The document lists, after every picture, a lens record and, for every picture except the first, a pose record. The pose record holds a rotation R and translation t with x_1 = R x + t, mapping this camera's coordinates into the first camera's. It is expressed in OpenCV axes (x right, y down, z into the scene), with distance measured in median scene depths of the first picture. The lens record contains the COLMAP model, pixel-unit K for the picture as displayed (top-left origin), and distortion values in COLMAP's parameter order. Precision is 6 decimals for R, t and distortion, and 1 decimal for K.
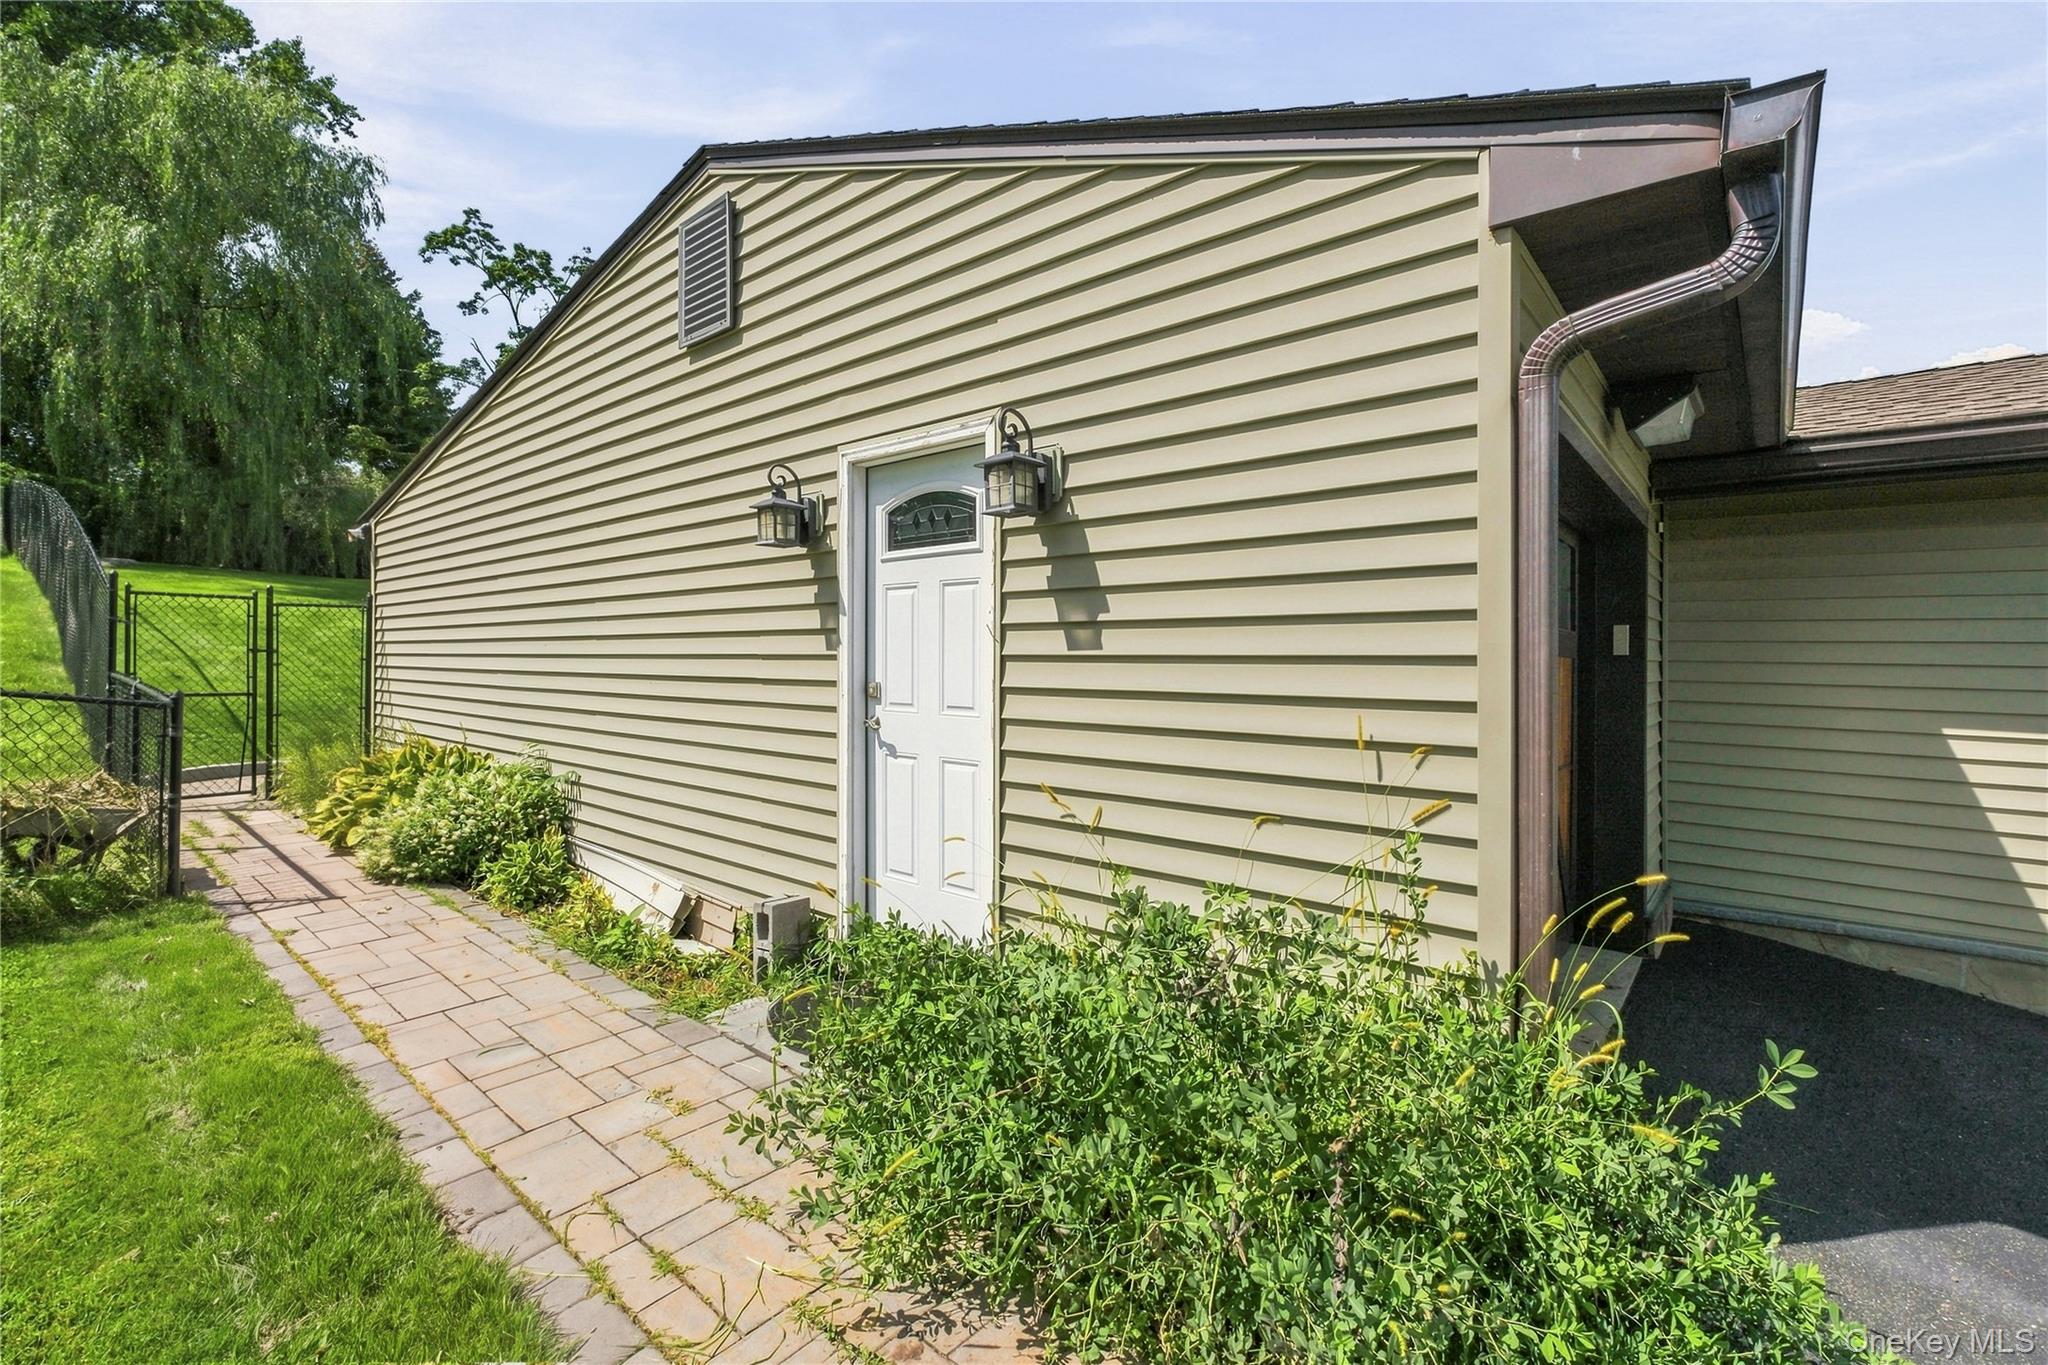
lens RADIAL K [[868.5, 0, 1001.8], [0, 868.5, 650.7], [0, 0, 1]] dist [-0.000327, 0.000009]
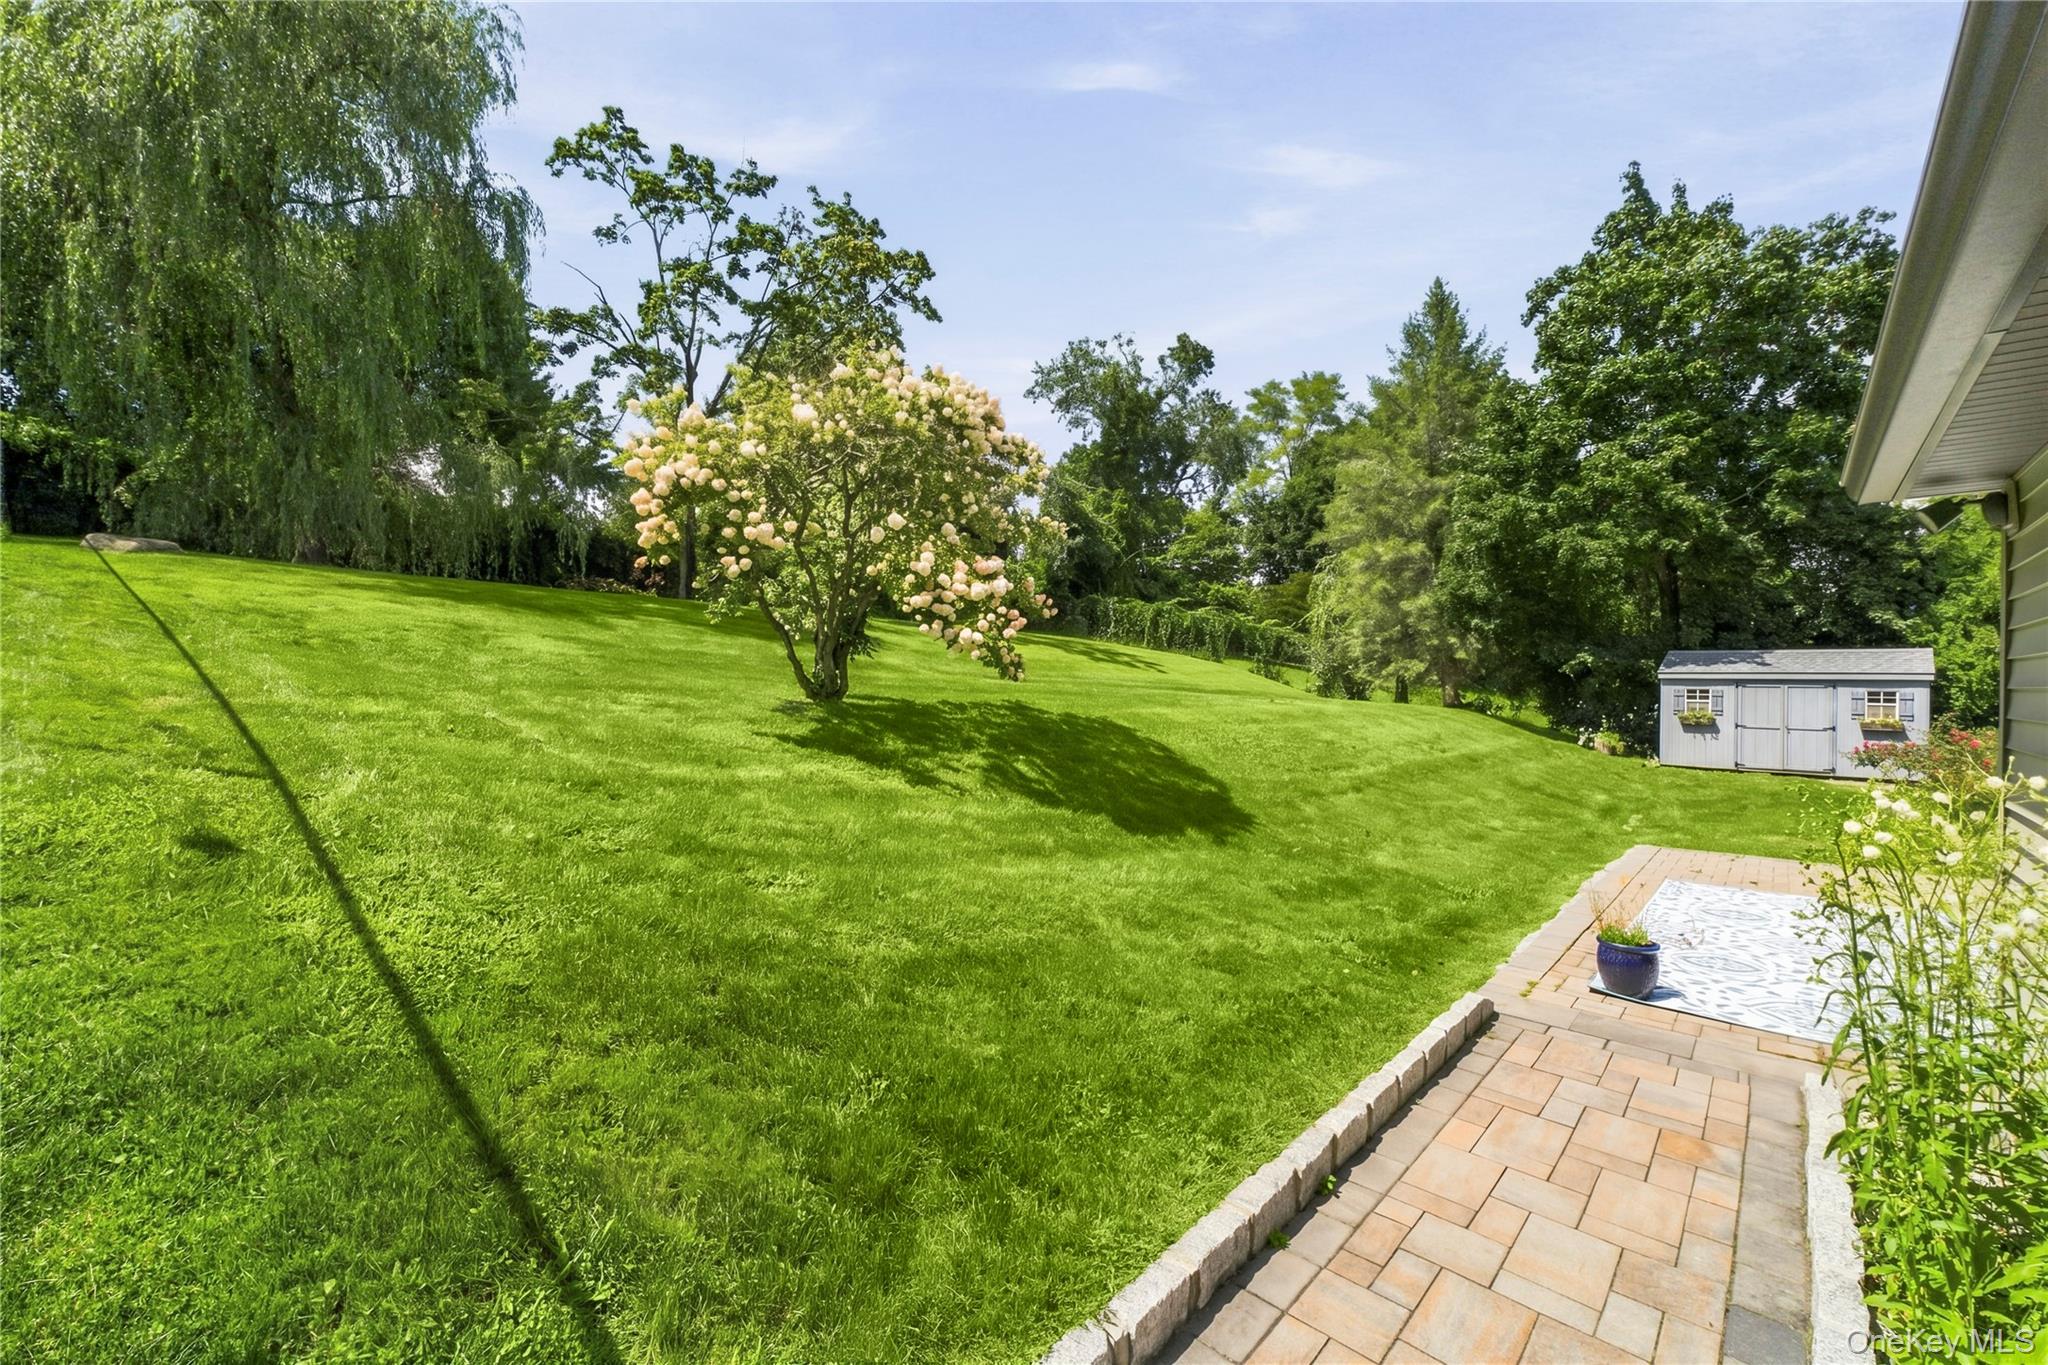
lens RADIAL K [[868.5, 0, 1011.5], [0, 868.5, 669.1], [0, 0, 1]] dist [-0.000327, 0.000009]
pose [[0.999457, 0.014995, -0.029356, -0.224187], [-0.015271, 0.999841, -0.009224, -0.003744], [0.029213, 0.009667, 0.999526, 0.237860]]
